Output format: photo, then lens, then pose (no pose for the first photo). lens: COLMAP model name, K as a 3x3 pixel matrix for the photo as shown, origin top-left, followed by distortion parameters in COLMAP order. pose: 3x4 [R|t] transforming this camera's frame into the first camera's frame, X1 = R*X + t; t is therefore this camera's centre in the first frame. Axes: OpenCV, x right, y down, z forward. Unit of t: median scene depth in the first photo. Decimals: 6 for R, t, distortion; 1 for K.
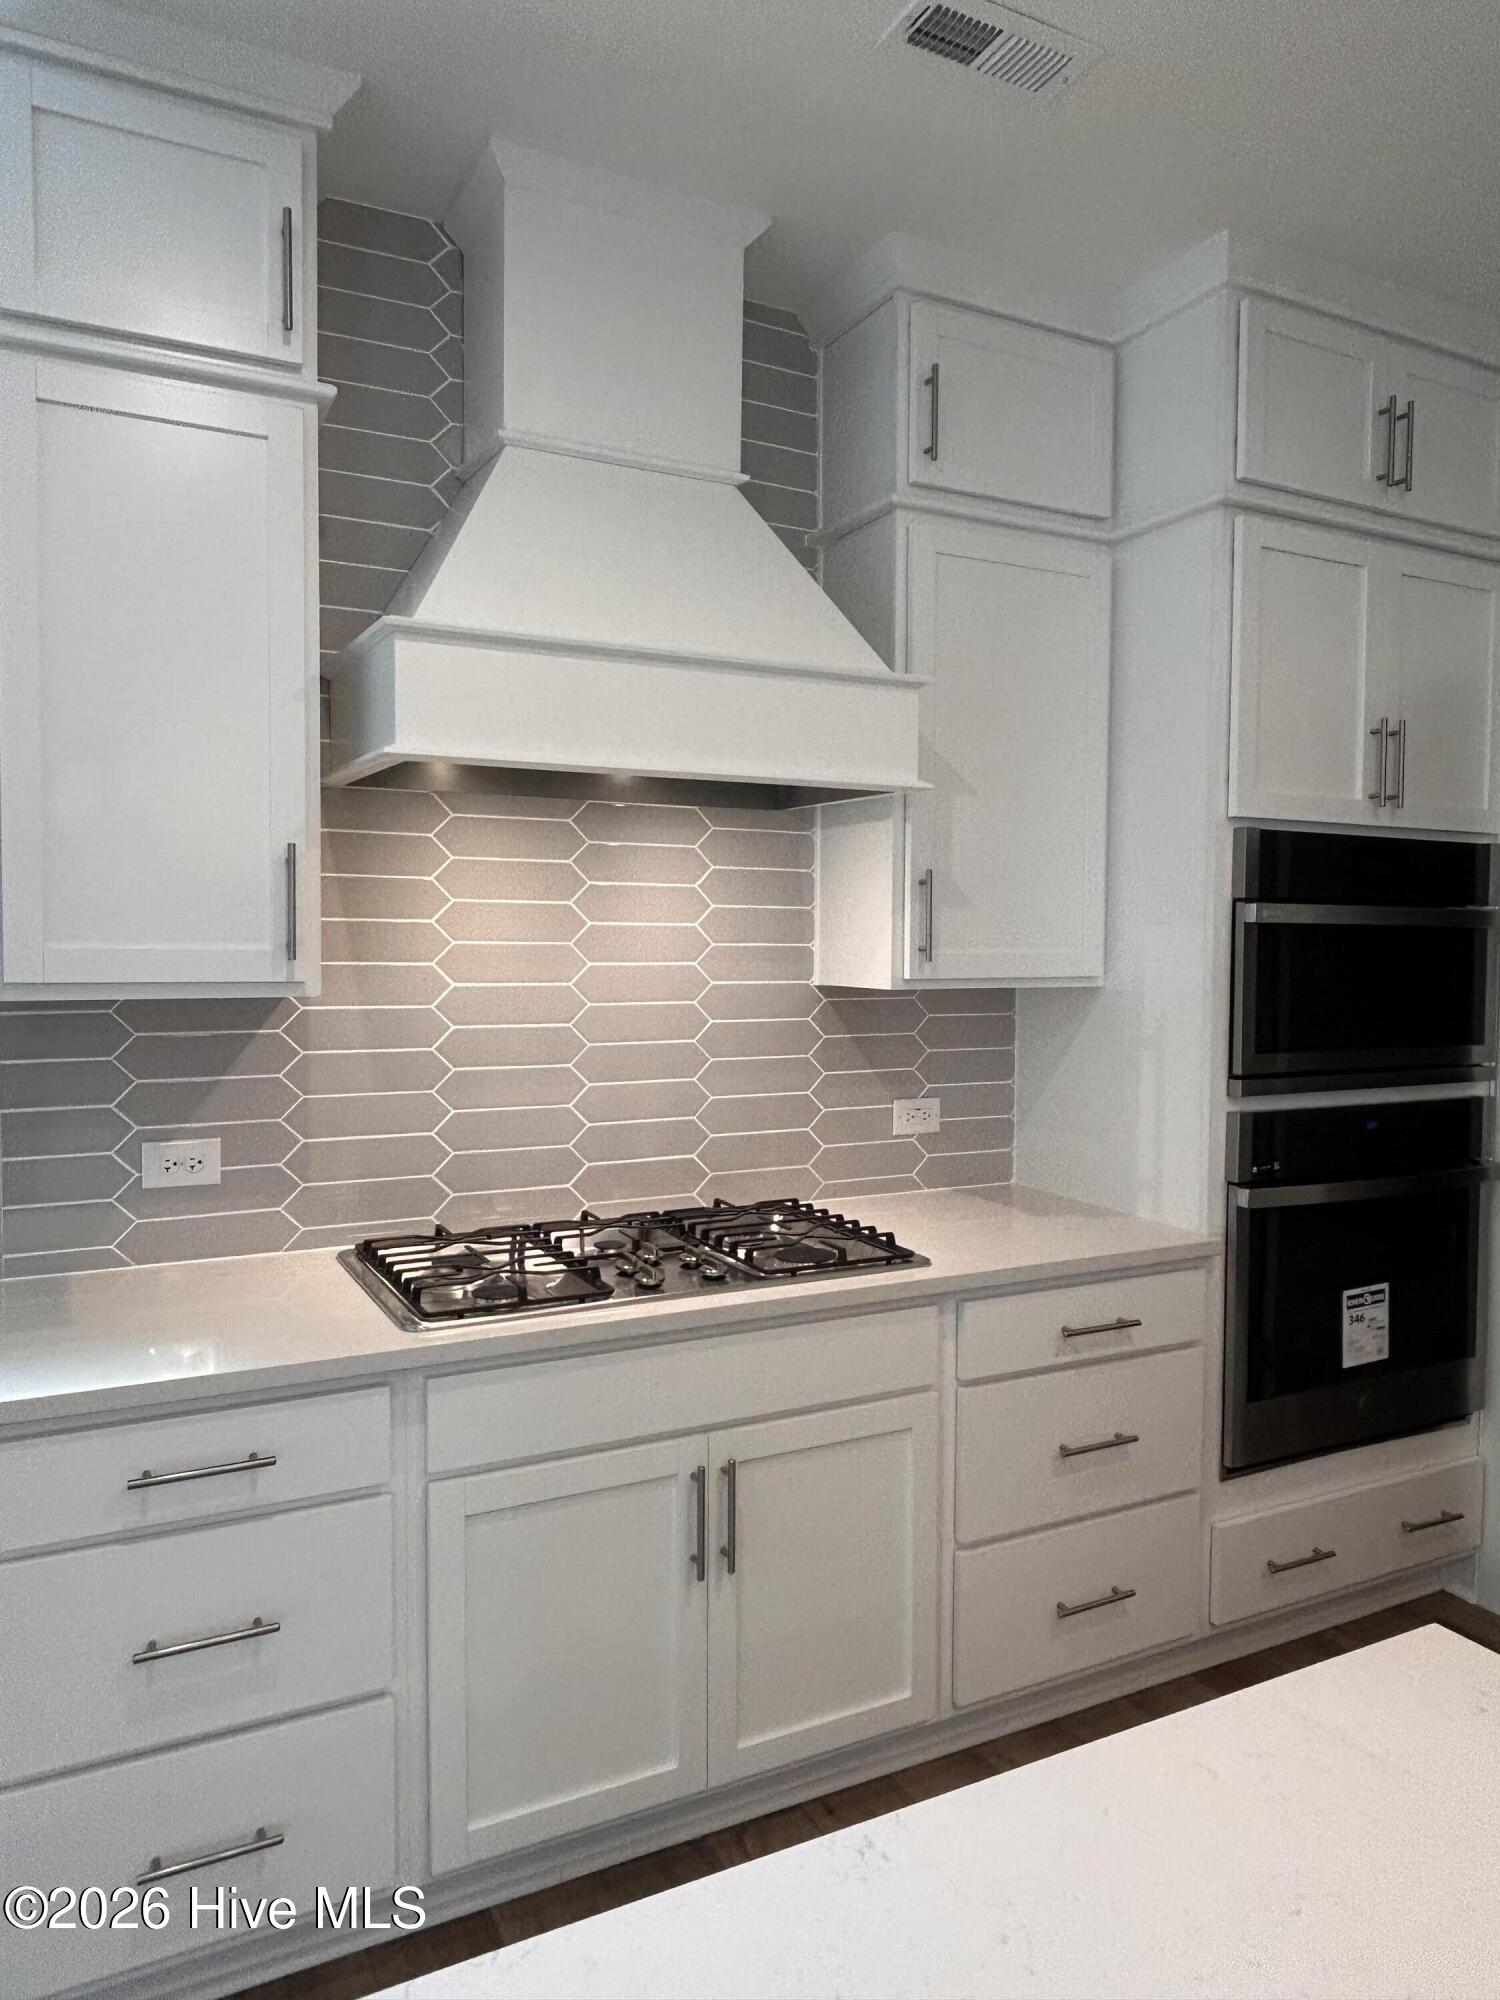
lens RADIAL K [[1362.1, 0, 750.0], [0, 1362.1, 1000.0], [0, 0, 1]] dist [-0.005874, -0.001526]
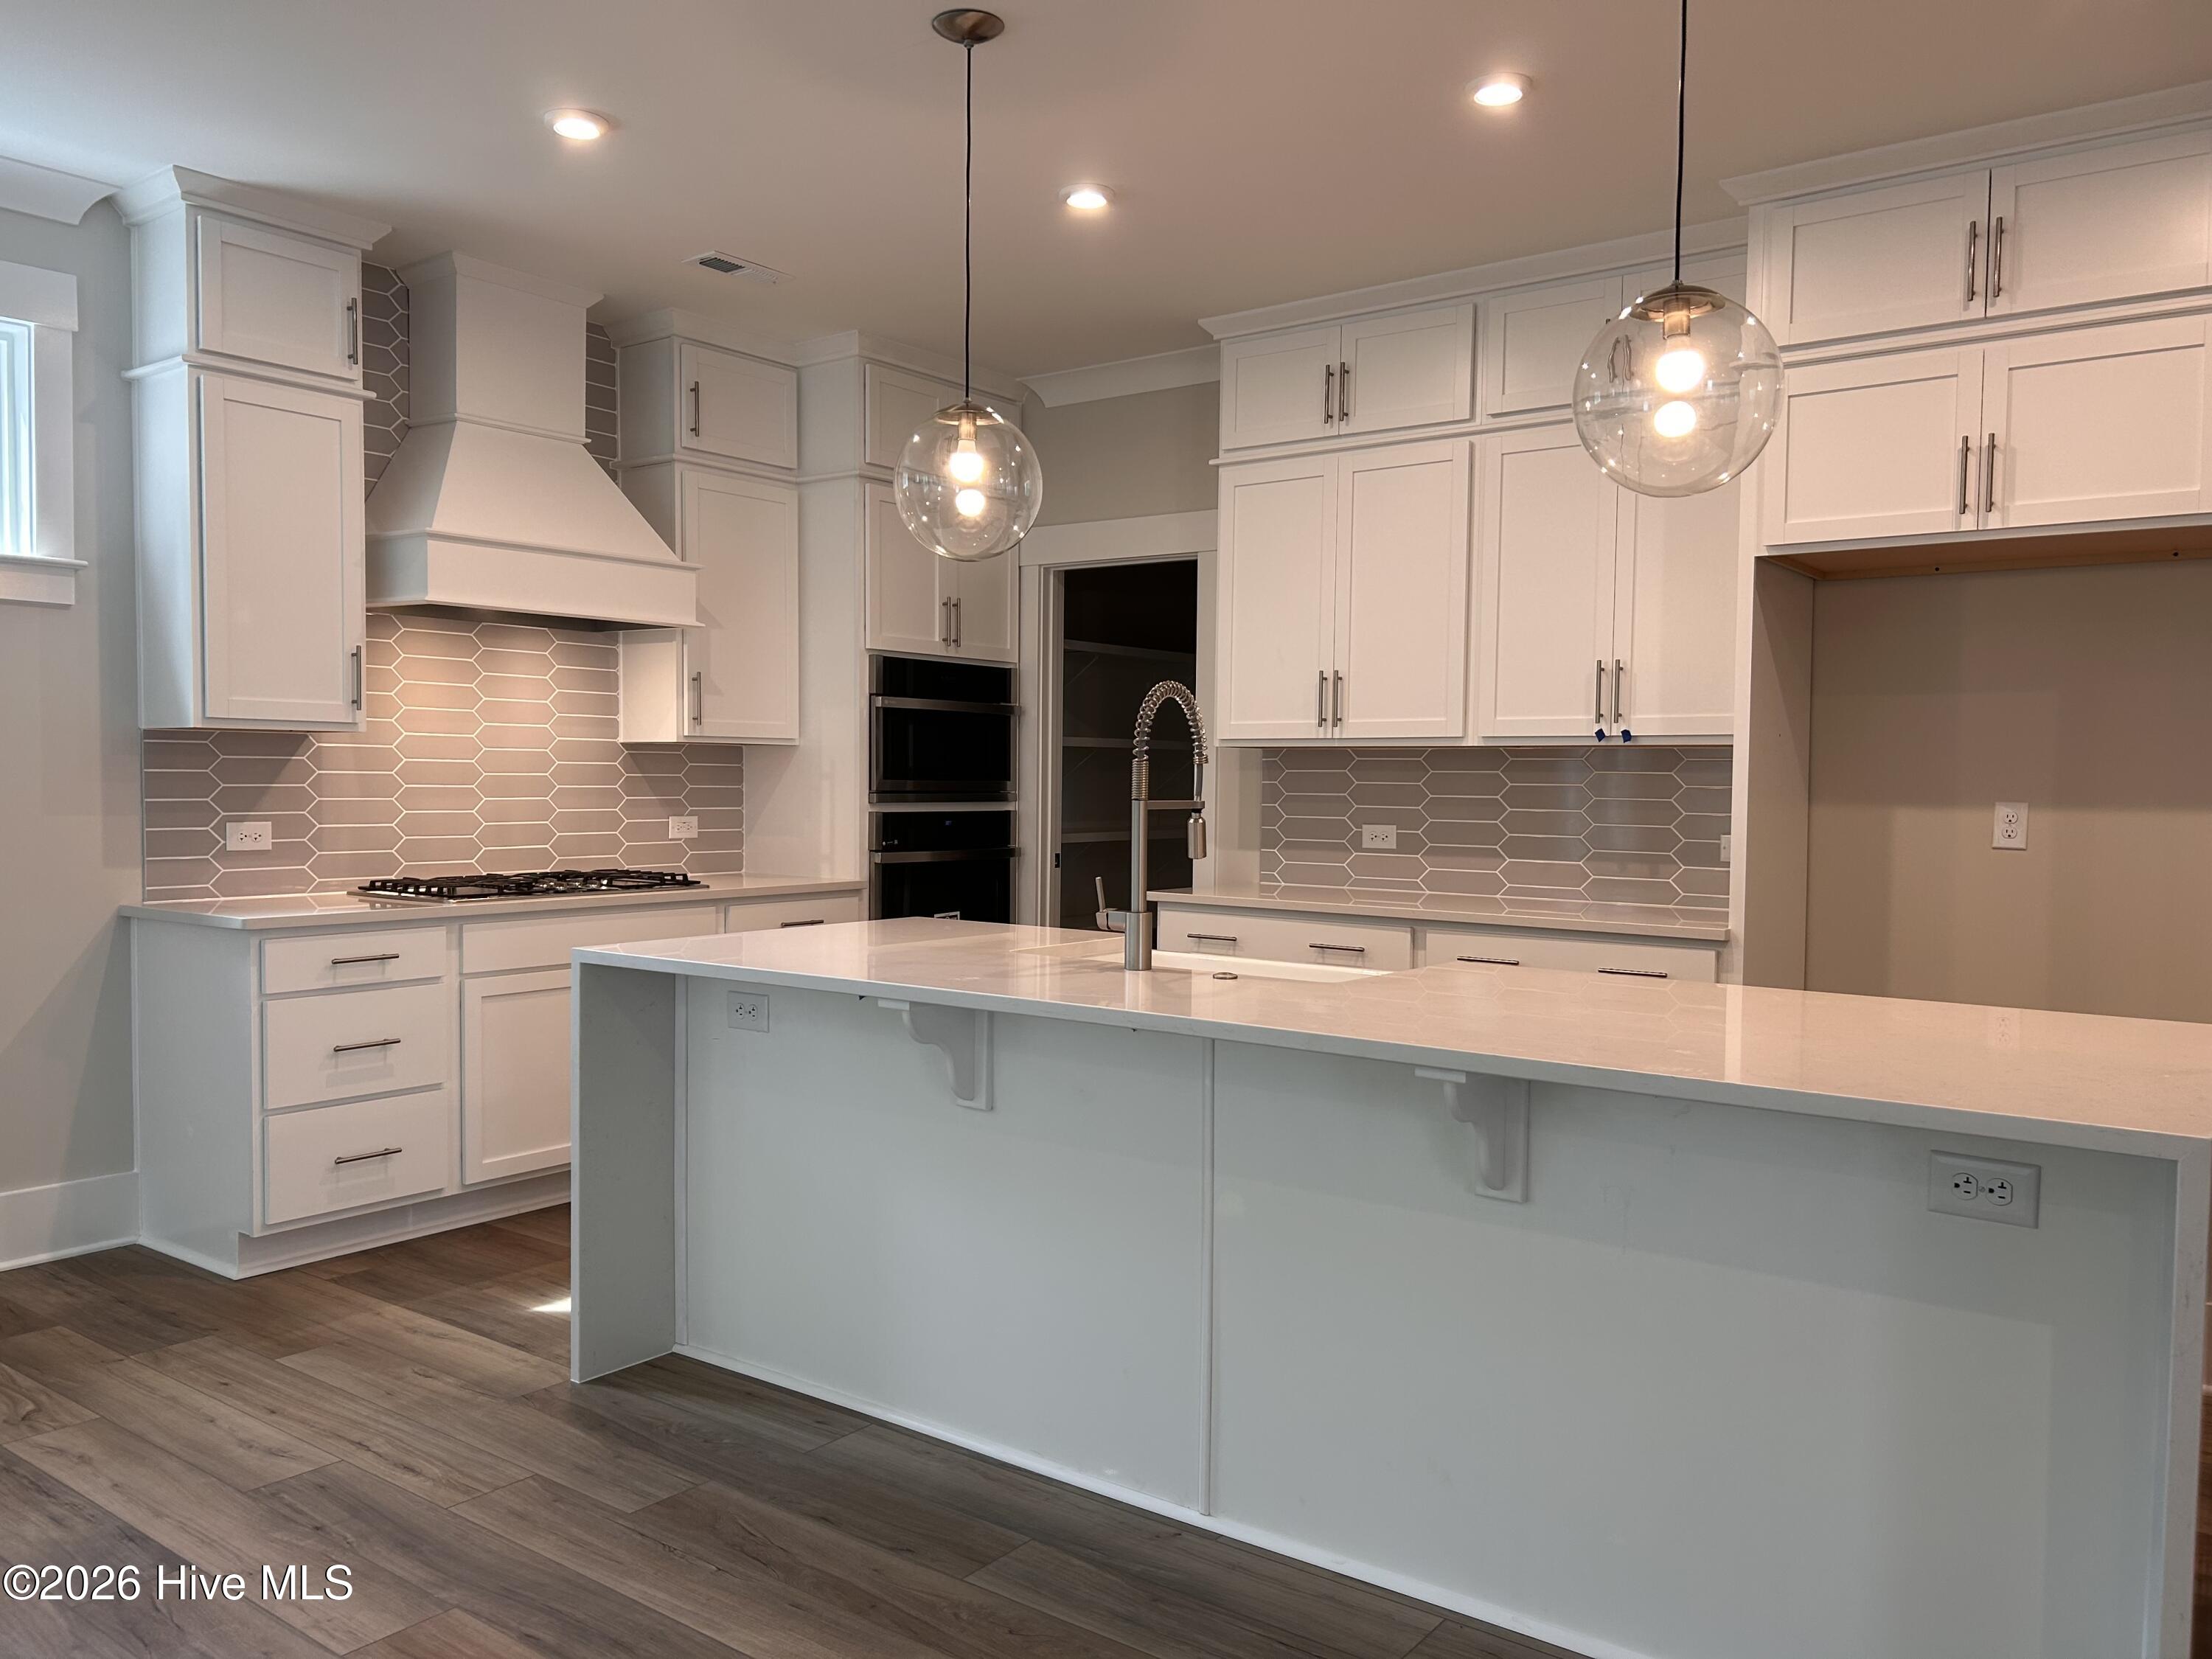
lens RADIAL K [[1641.5, 0, 1106.0], [0, 1641.5, 829.5], [0, 0, 1]] dist [0.148334, -0.282588]
pose [[0.900045, -0.014025, 0.435572, -0.321763], [0.016889, 0.999854, -0.002704, 0.118335], [-0.435470, 0.009790, 0.900150, -1.115377]]
